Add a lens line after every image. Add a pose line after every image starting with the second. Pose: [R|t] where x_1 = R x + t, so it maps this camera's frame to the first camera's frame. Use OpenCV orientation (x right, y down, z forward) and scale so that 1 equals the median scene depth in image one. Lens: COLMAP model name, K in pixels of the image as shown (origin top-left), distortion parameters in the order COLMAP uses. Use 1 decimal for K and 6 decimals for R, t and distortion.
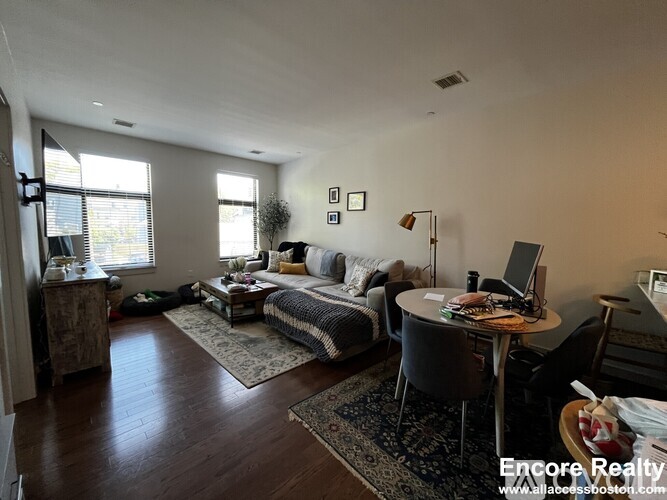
lens RADIAL K [[270.1, 0, 333.5], [0, 270.1, 250.0], [0, 0, 1]] dist [-0.001399, -0.000270]
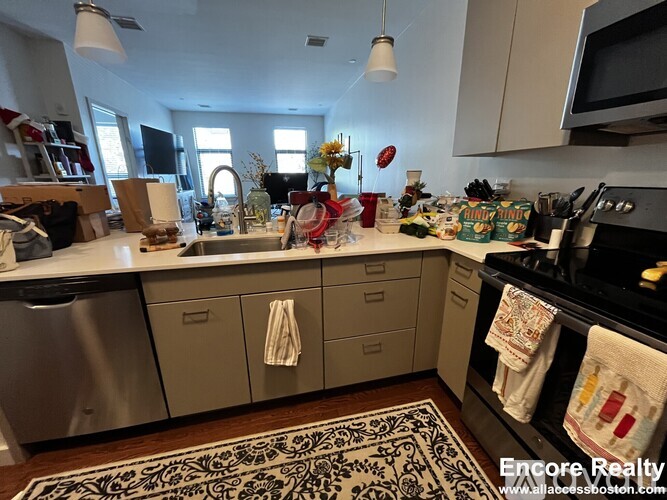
lens RADIAL K [[270.1, 0, 333.5], [0, 270.1, 250.0], [0, 0, 1]] dist [-0.001399, -0.000270]
pose [[0.848979, 0.125228, -0.513374, 0.623089], [-0.023438, 0.979482, 0.200166, 0.030581], [0.527907, -0.157905, 0.834494, -0.071870]]
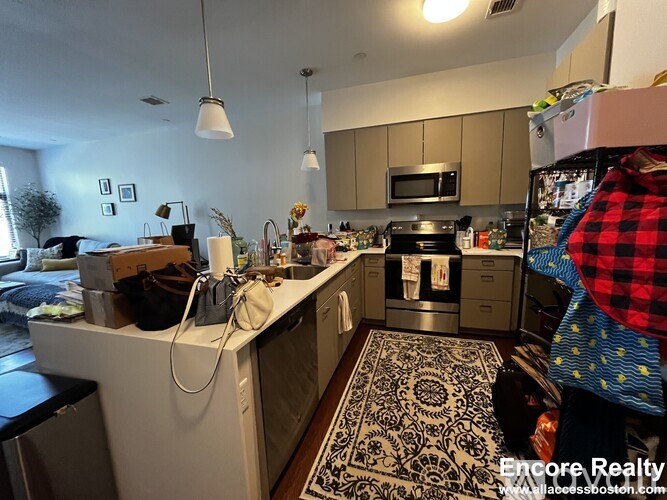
lens RADIAL K [[270.1, 0, 333.5], [0, 270.1, 250.0], [0, 0, 1]] dist [-0.001399, -0.000270]
pose [[0.886062, -0.107359, 0.450964, 0.266365], [0.082518, 0.993804, 0.074456, 0.025114], [-0.456164, -0.028760, 0.889431, -0.272552]]
